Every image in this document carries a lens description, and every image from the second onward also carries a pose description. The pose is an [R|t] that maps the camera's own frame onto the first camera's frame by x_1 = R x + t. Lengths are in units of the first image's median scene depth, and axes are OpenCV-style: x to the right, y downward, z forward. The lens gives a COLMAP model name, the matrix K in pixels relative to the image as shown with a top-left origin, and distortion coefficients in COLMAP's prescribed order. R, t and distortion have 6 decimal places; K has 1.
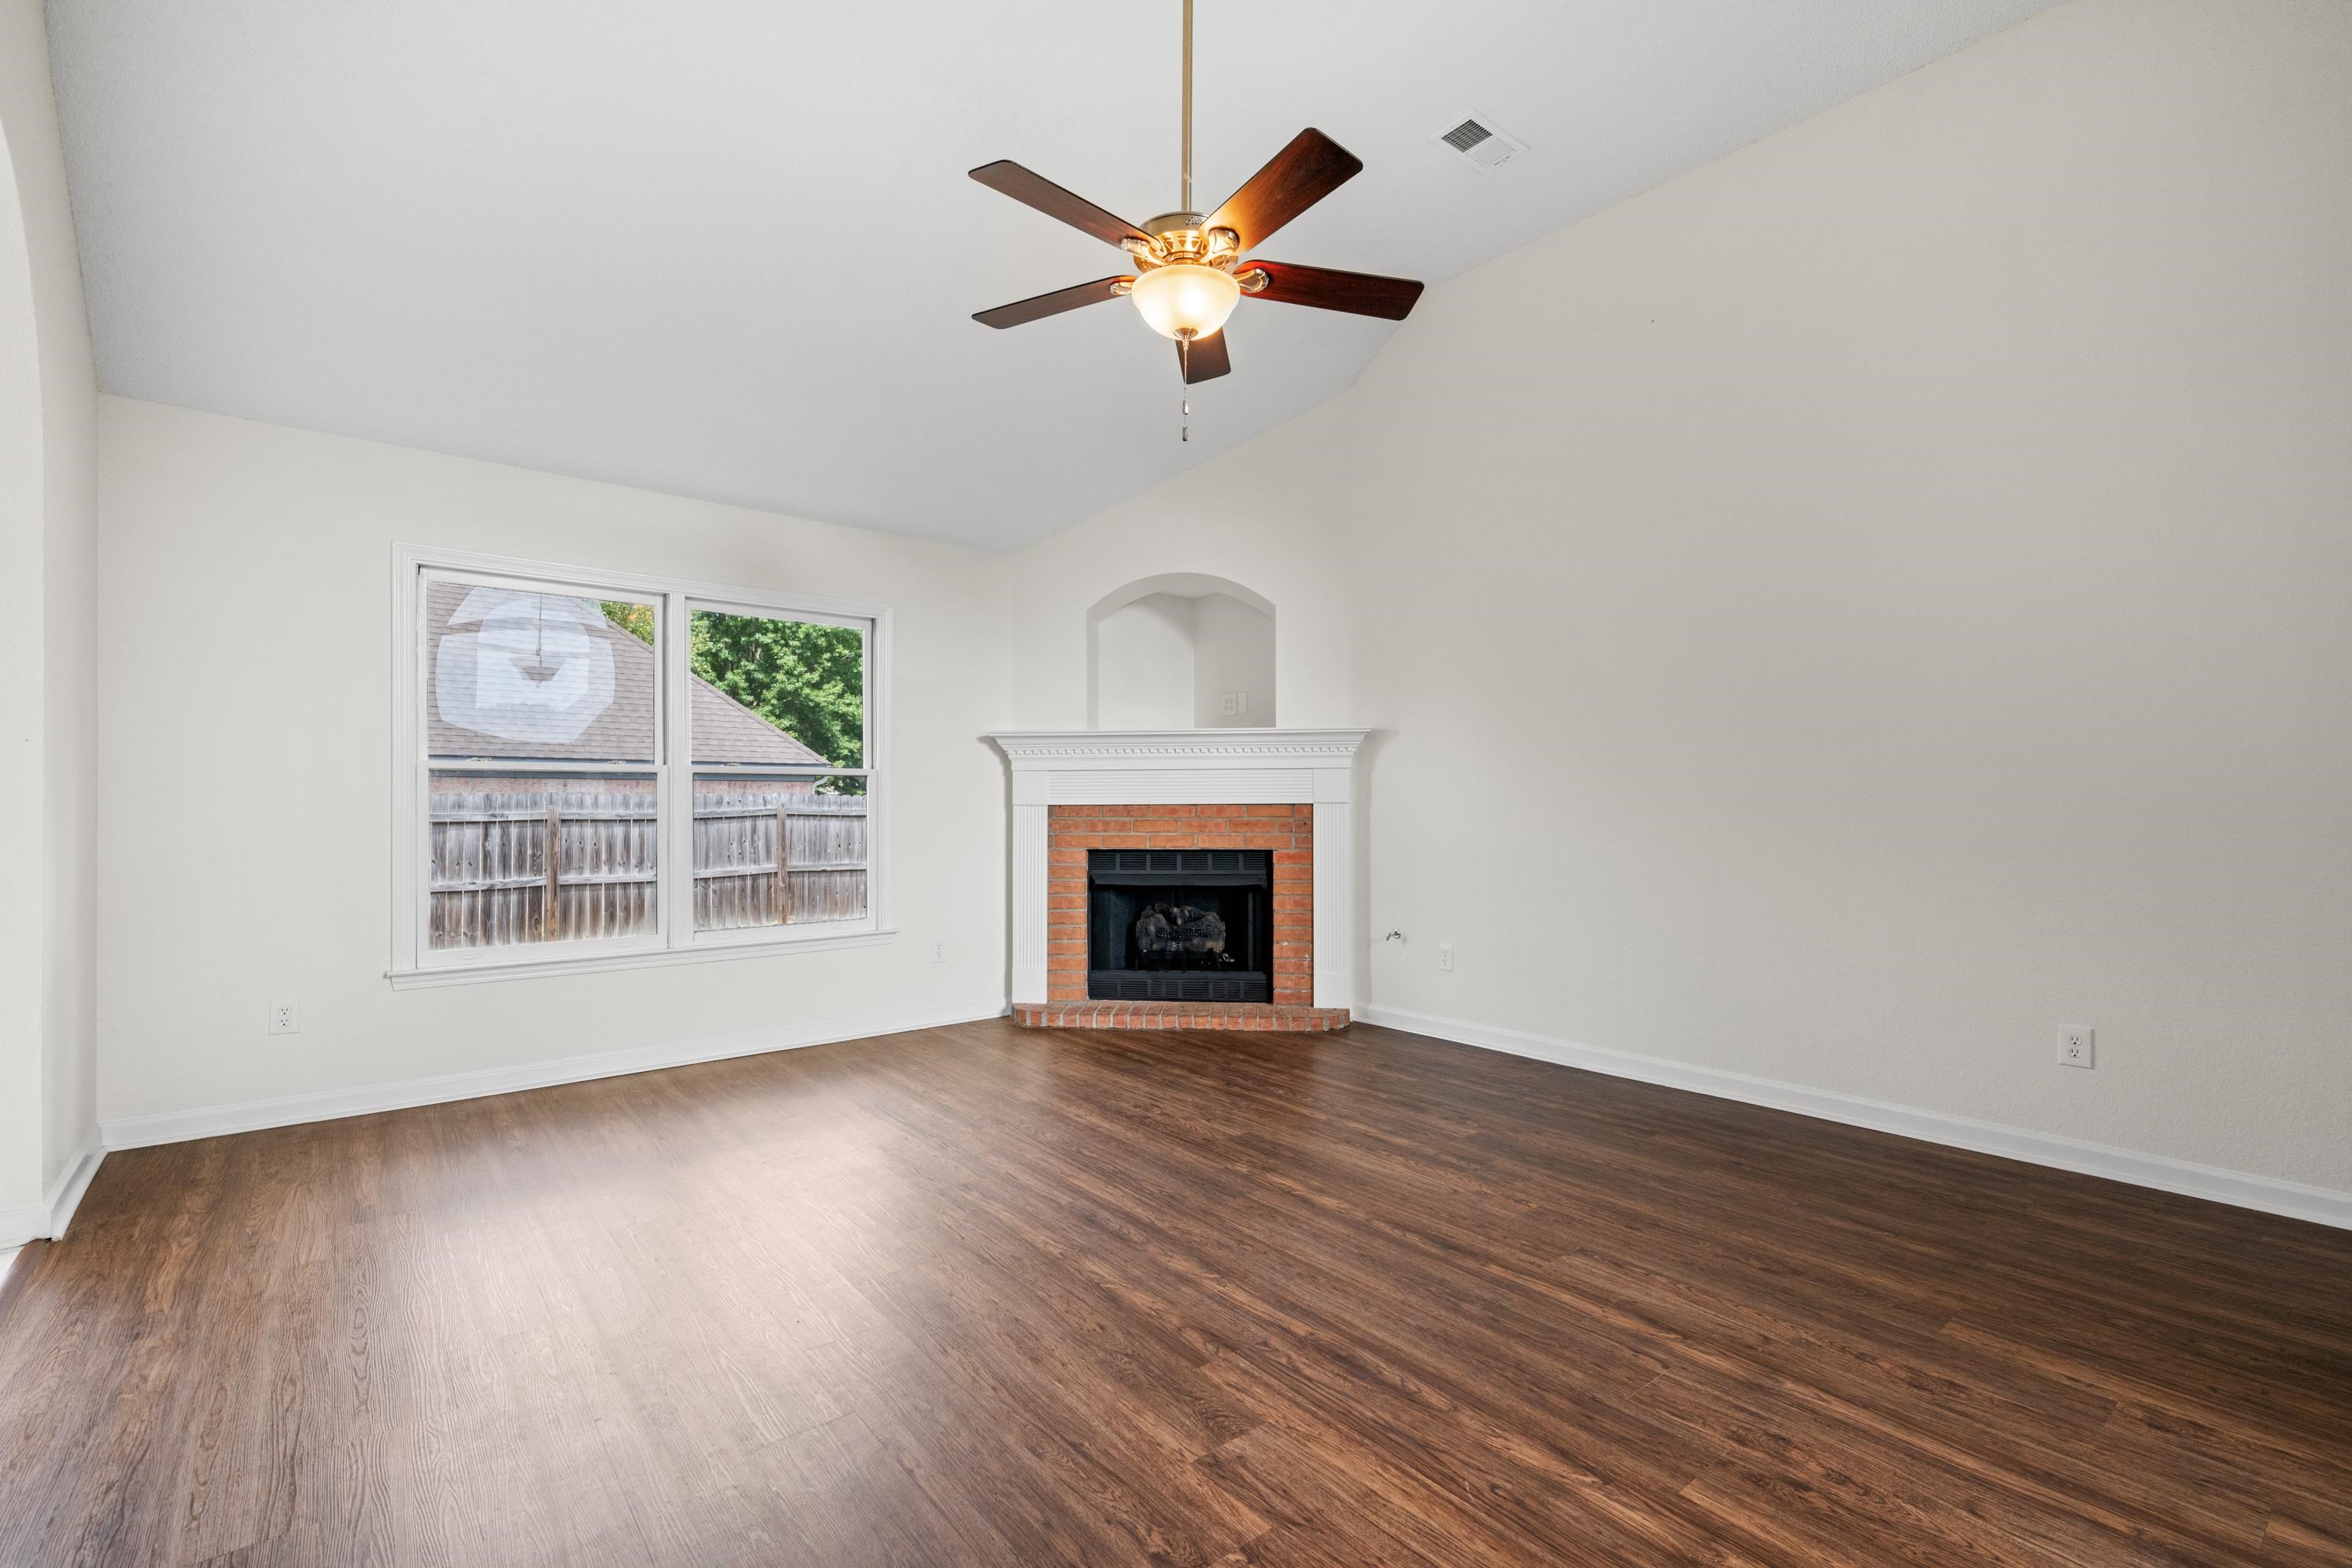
lens RADIAL K [[1039.5, 0, 1191.5], [0, 1039.5, 796.8], [0, 0, 1]] dist [-0.001024, 0.000070]
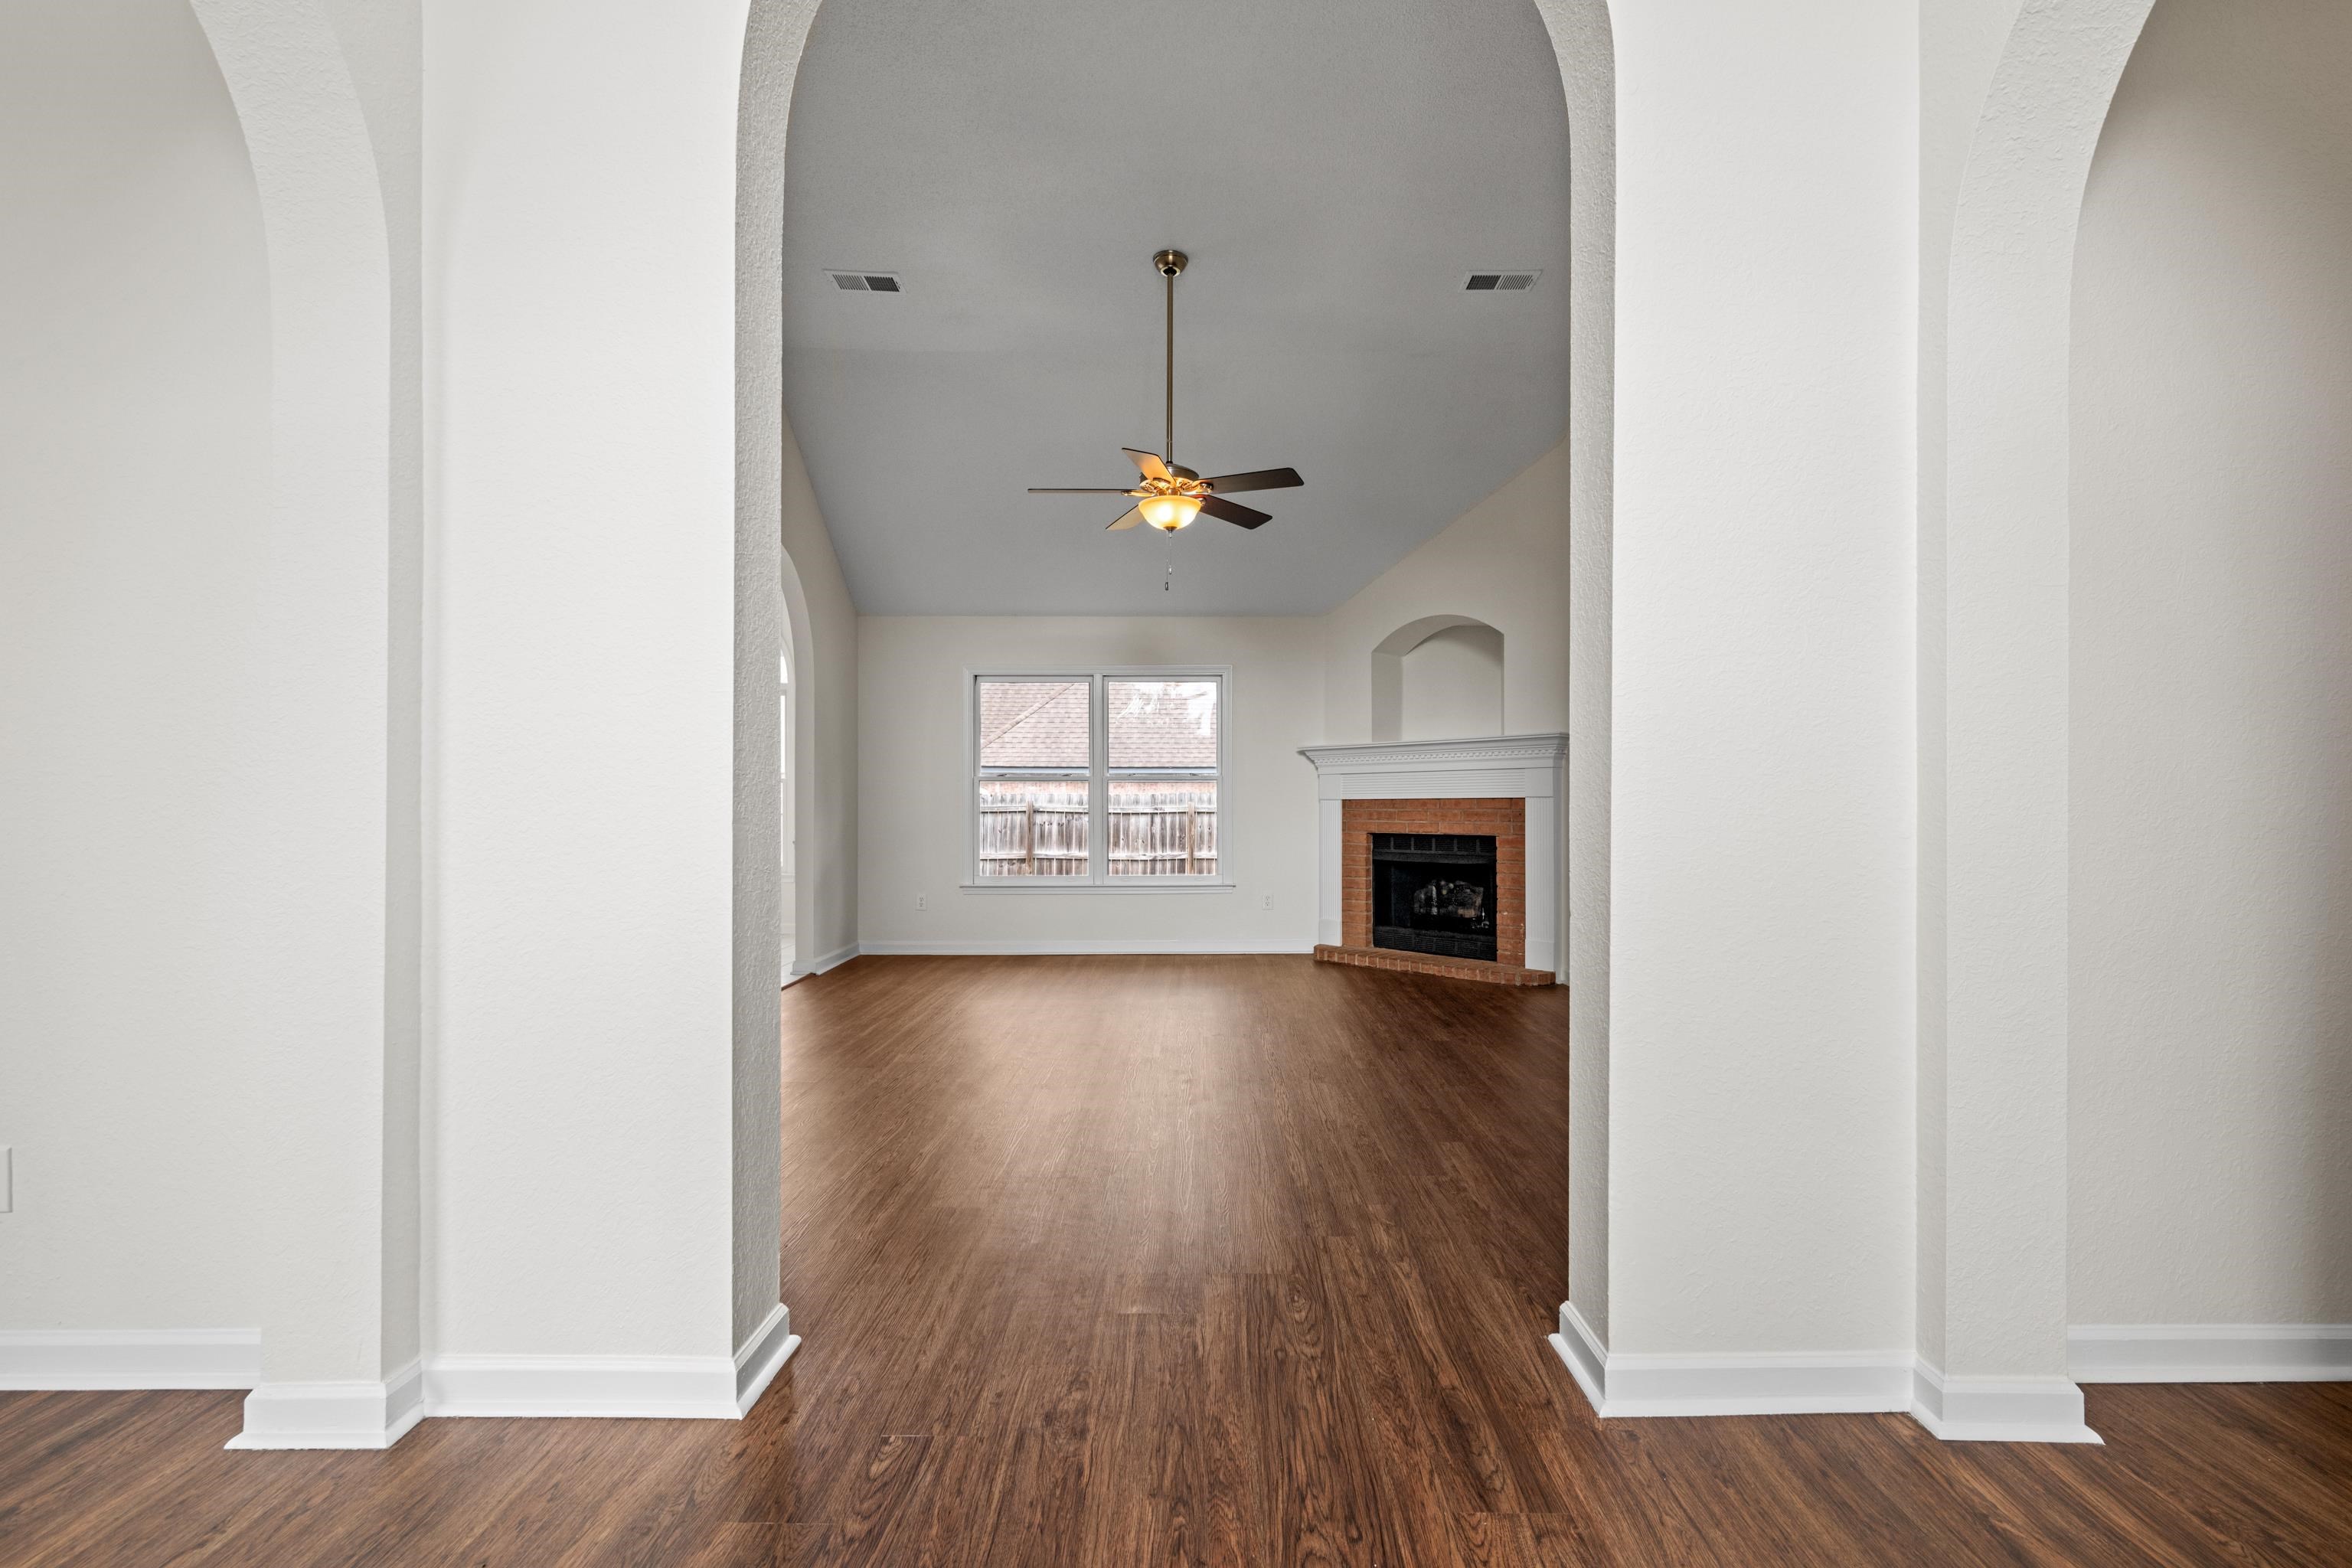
lens RADIAL K [[1039.5, 0, 1180.9], [0, 1039.5, 795.2], [0, 0, 1]] dist [-0.001024, 0.000070]
pose [[0.760054, -0.005730, -0.649834, 0.591509], [0.006374, 0.999979, -0.001364, 0.002648], [0.649828, -0.003105, 0.760075, -0.167744]]
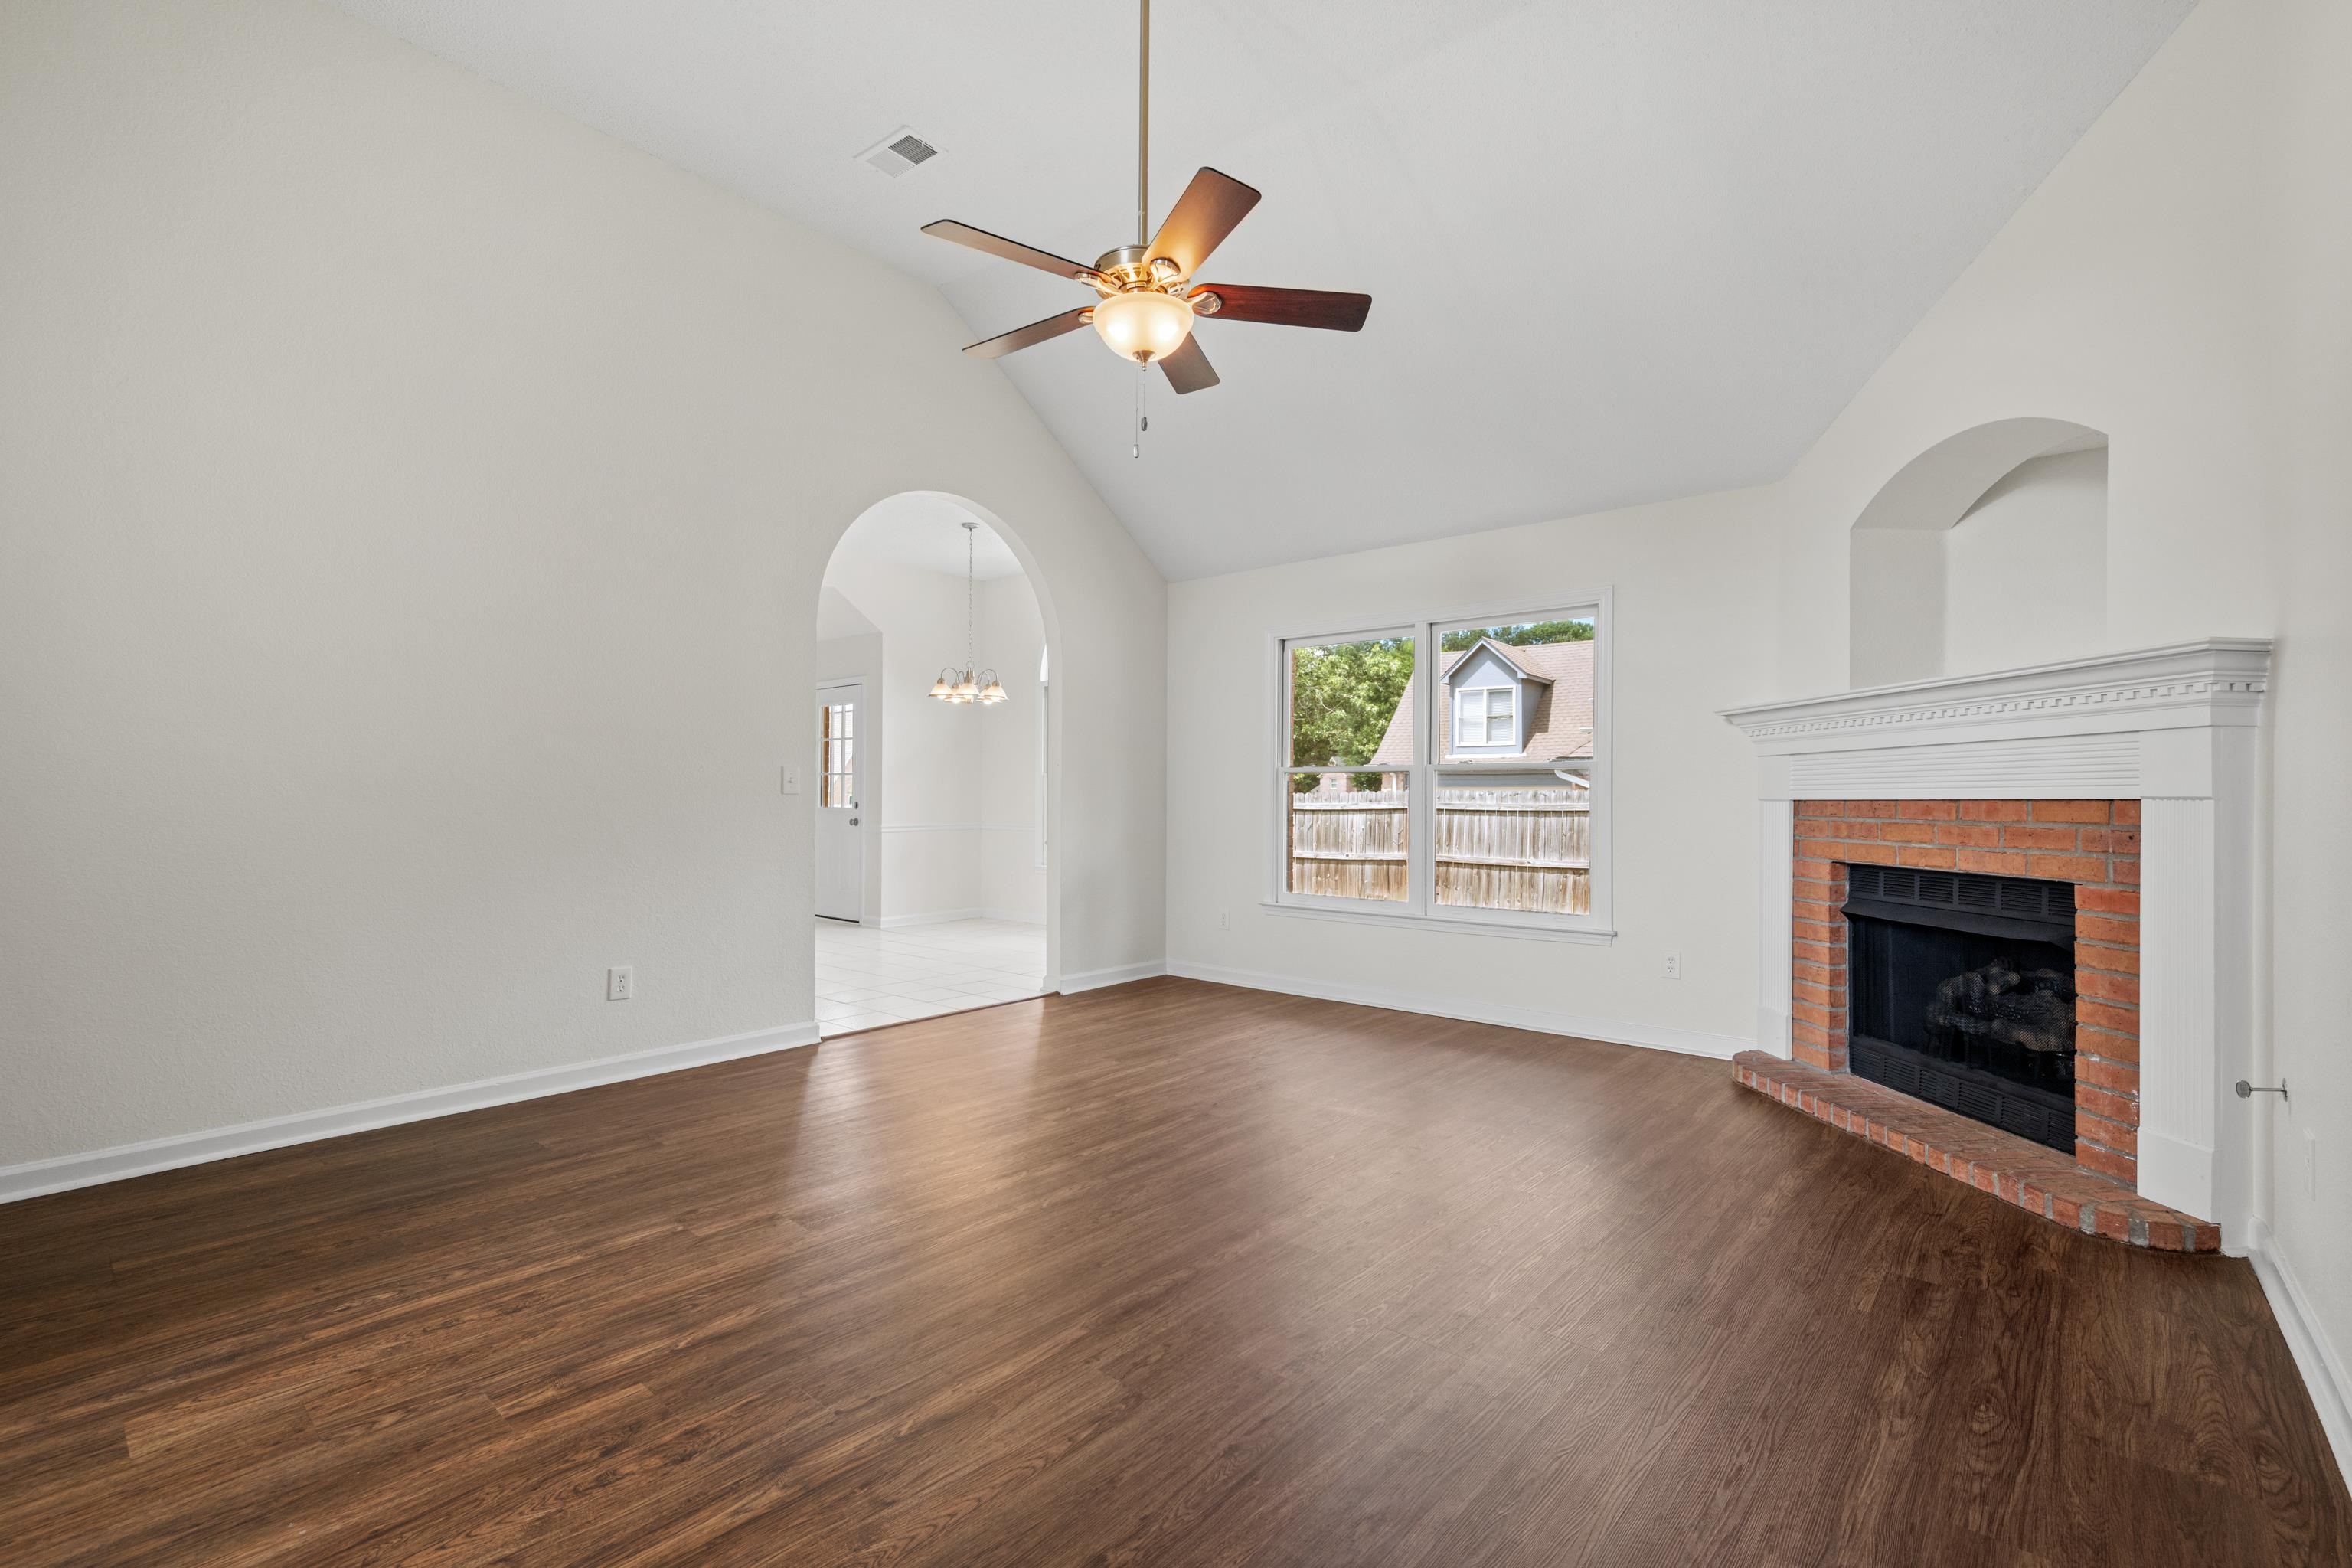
lens RADIAL K [[1039.5, 0, 1184.9], [0, 1039.5, 792.0], [0, 0, 1]] dist [-0.001024, 0.000070]
pose [[0.168681, -0.002103, -0.985668, 0.542381], [-0.000056, 0.999998, -0.002143, 0.004060], [0.985671, 0.000416, 0.168680, 0.443172]]
